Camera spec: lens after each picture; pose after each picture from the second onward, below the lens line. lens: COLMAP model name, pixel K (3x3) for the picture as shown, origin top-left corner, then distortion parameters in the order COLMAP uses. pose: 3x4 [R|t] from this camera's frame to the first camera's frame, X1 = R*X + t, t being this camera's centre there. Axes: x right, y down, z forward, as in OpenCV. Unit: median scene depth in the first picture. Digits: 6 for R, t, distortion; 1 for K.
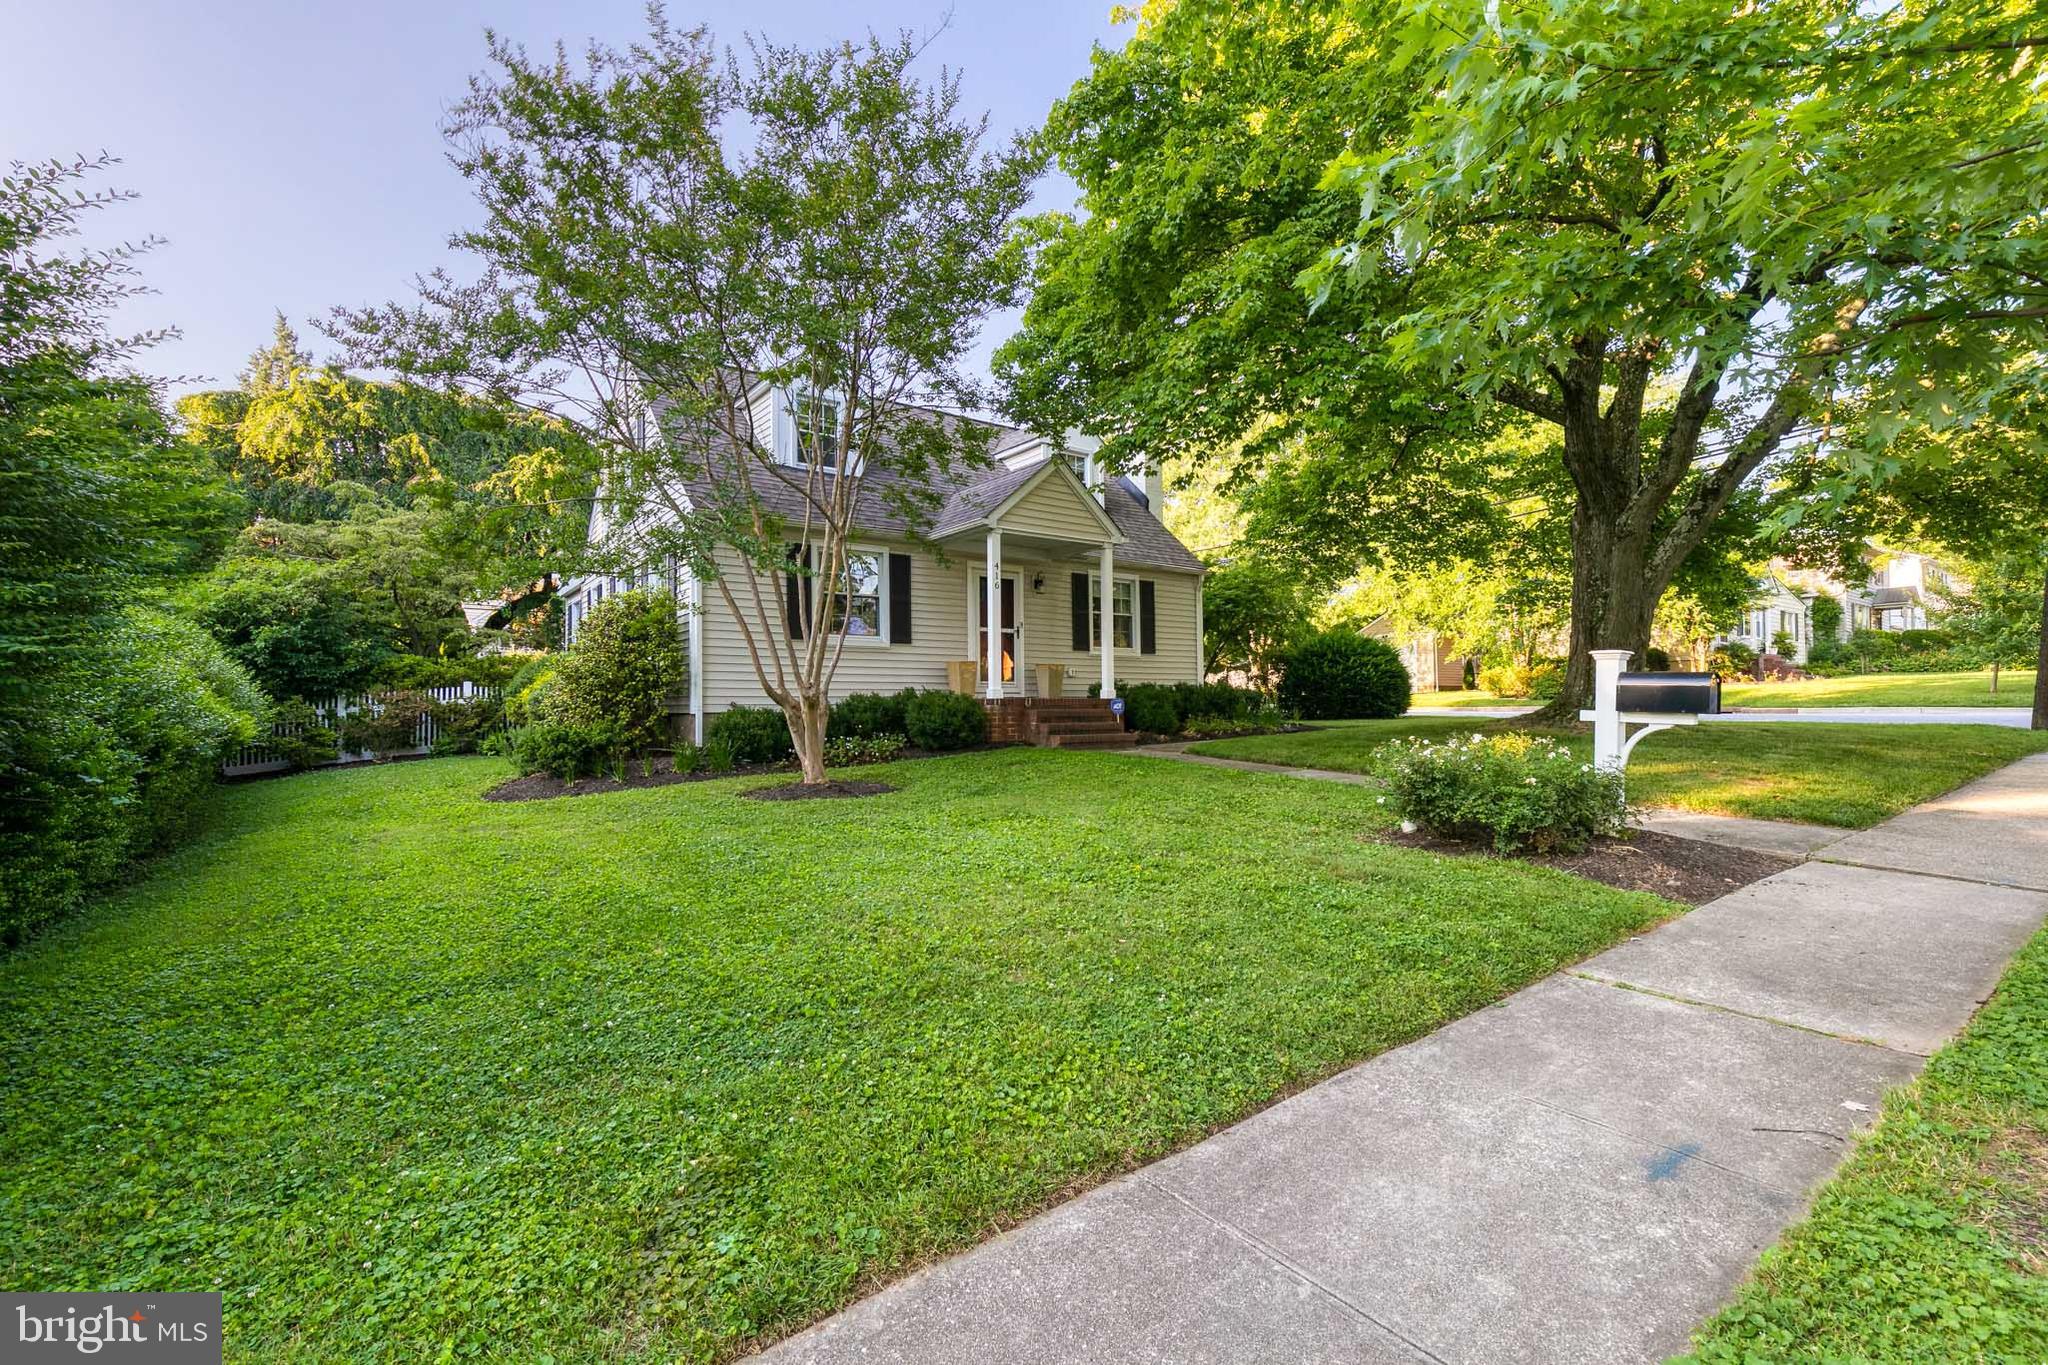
lens RADIAL K [[942.4, 0, 1037.7], [0, 942.4, 715.4], [0, 0, 1]] dist [0.003558, -0.006017]
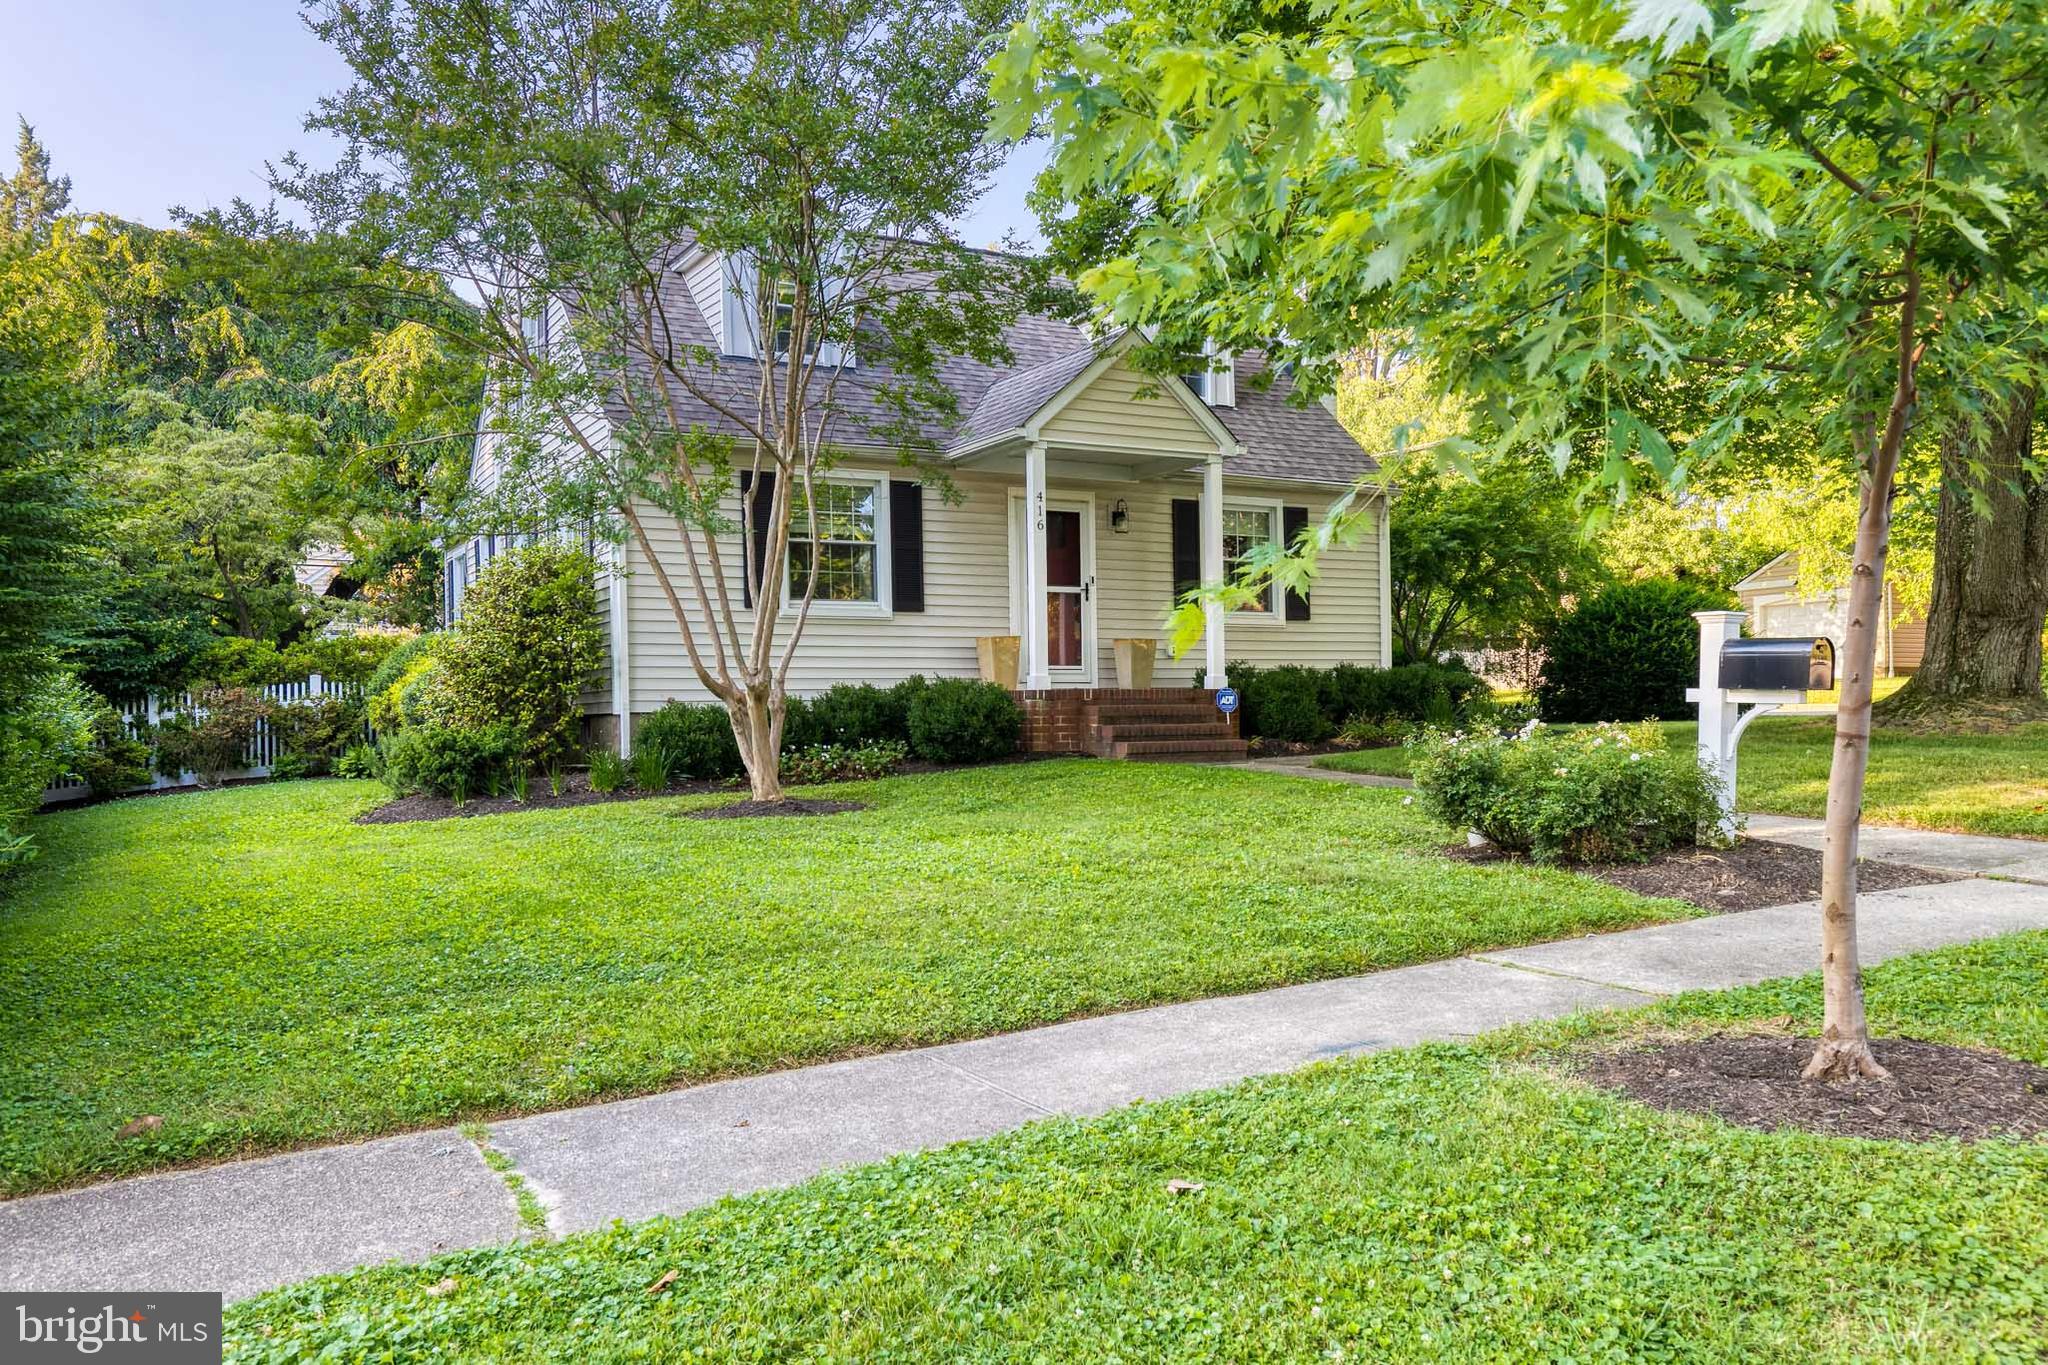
lens RADIAL K [[1659.6, 0, 1012.8], [0, 1659.6, 796.2], [0, 0, 1]] dist [0.012336, -0.012751]
pose [[0.991066, -0.001209, -0.133364, 0.093599], [0.006418, 0.999233, 0.038636, 0.012252], [0.133215, -0.039147, 0.990314, -0.199817]]
